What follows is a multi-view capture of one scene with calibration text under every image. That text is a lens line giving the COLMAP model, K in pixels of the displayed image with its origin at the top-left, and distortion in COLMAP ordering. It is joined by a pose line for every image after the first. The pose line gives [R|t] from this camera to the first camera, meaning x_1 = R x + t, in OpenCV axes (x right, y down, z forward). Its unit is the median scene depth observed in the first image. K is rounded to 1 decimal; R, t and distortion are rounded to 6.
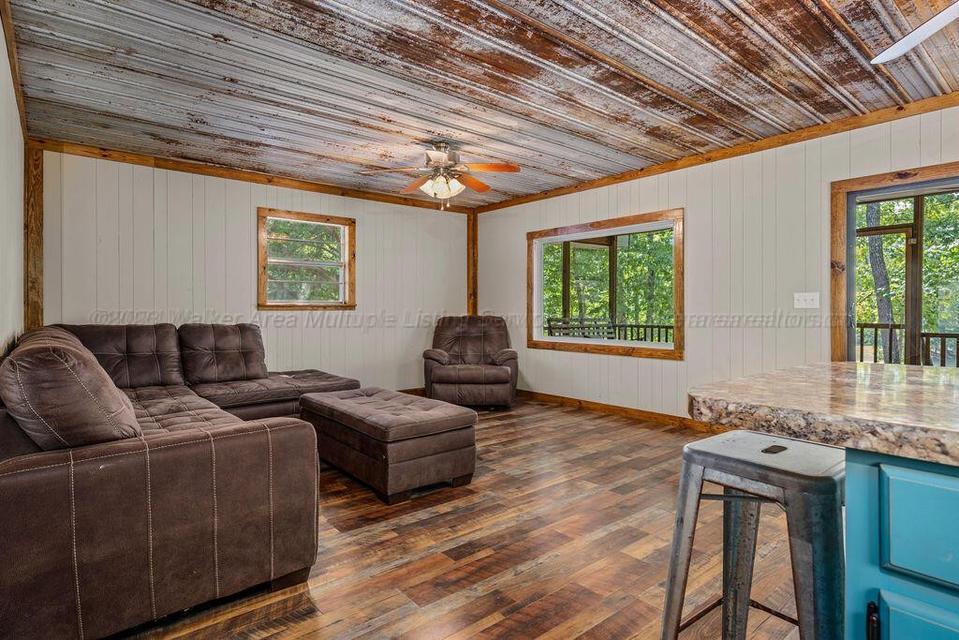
lens RADIAL K [[519.1, 0, 482.1], [0, 519.1, 315.1], [0, 0, 1]] dist [0.003262, 0.000247]
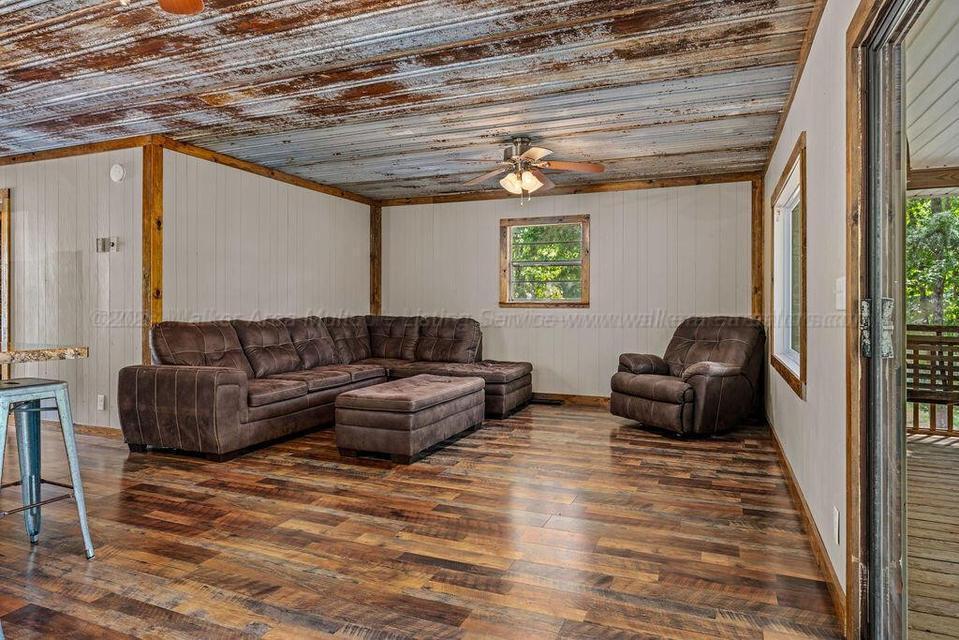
lens RADIAL K [[587.8, 0, 475.8], [0, 587.8, 312.7], [0, 0, 1]] dist [-0.004682, -0.001293]
pose [[0.449346, 0.013604, -0.893254, 1.181633], [-0.015314, 0.999854, 0.007523, -0.010971], [0.893226, 0.010299, 0.449489, 0.576716]]
